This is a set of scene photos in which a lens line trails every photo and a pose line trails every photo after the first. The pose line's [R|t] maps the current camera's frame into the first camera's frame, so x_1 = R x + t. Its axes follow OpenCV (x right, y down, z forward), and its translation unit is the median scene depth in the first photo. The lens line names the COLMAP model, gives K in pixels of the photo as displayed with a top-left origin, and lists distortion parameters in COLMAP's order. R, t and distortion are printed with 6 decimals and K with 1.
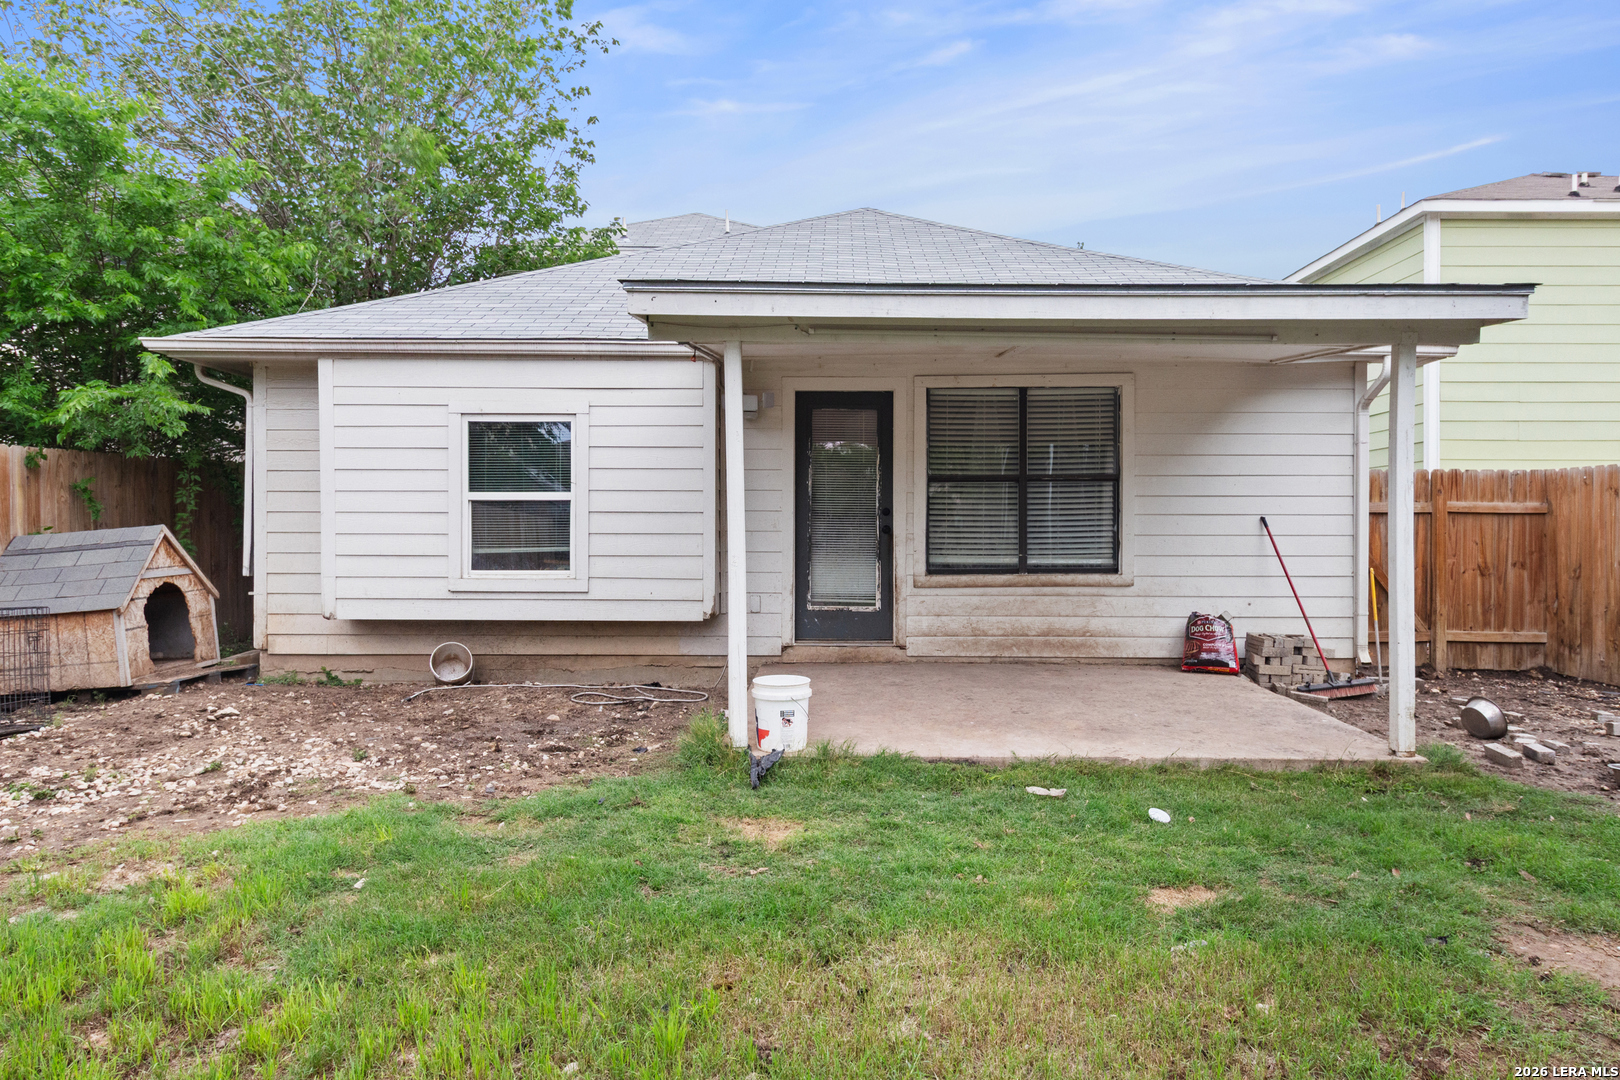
lens RADIAL K [[1065.9, 0, 810.9], [0, 1065.9, 535.7], [0, 0, 1]] dist [0.012768, -0.001949]
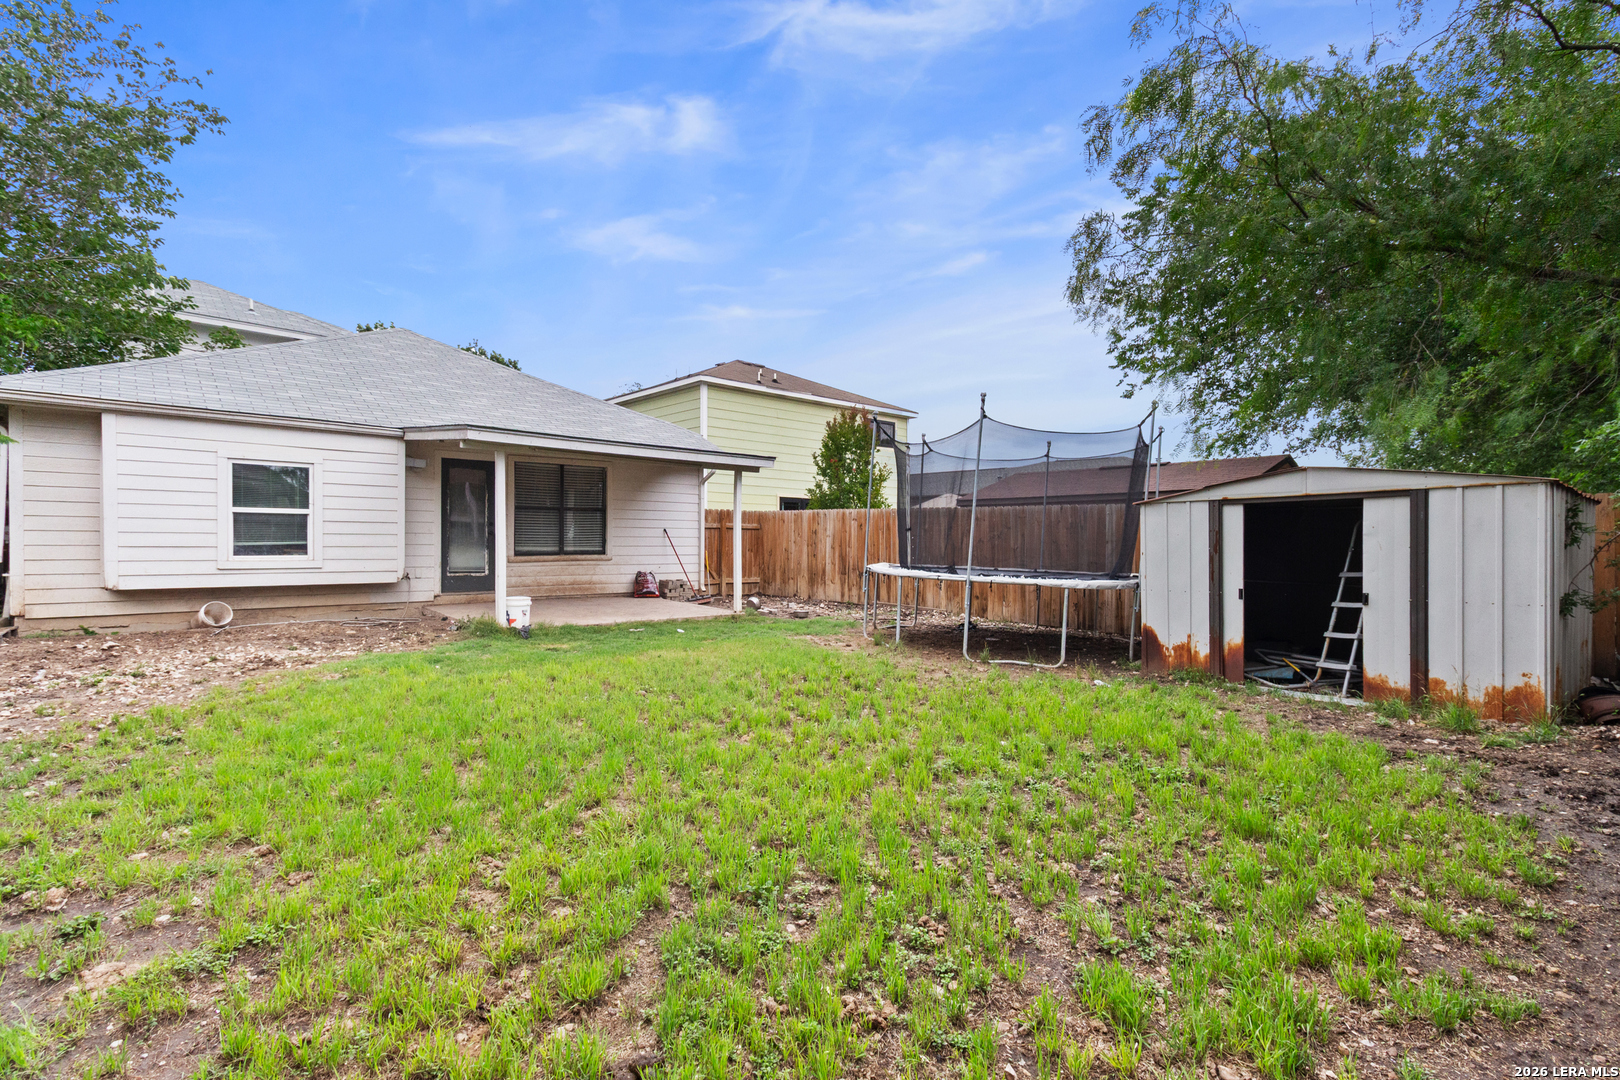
lens RADIAL K [[757.1, 0, 810.5], [0, 757.1, 539.1], [0, 0, 1]] dist [-0.002689, -0.000226]
pose [[0.752884, 0.004558, 0.658138, -0.403626], [-0.003306, 0.999990, -0.003144, 0.007992], [-0.658145, 0.000191, 0.752891, -0.417031]]
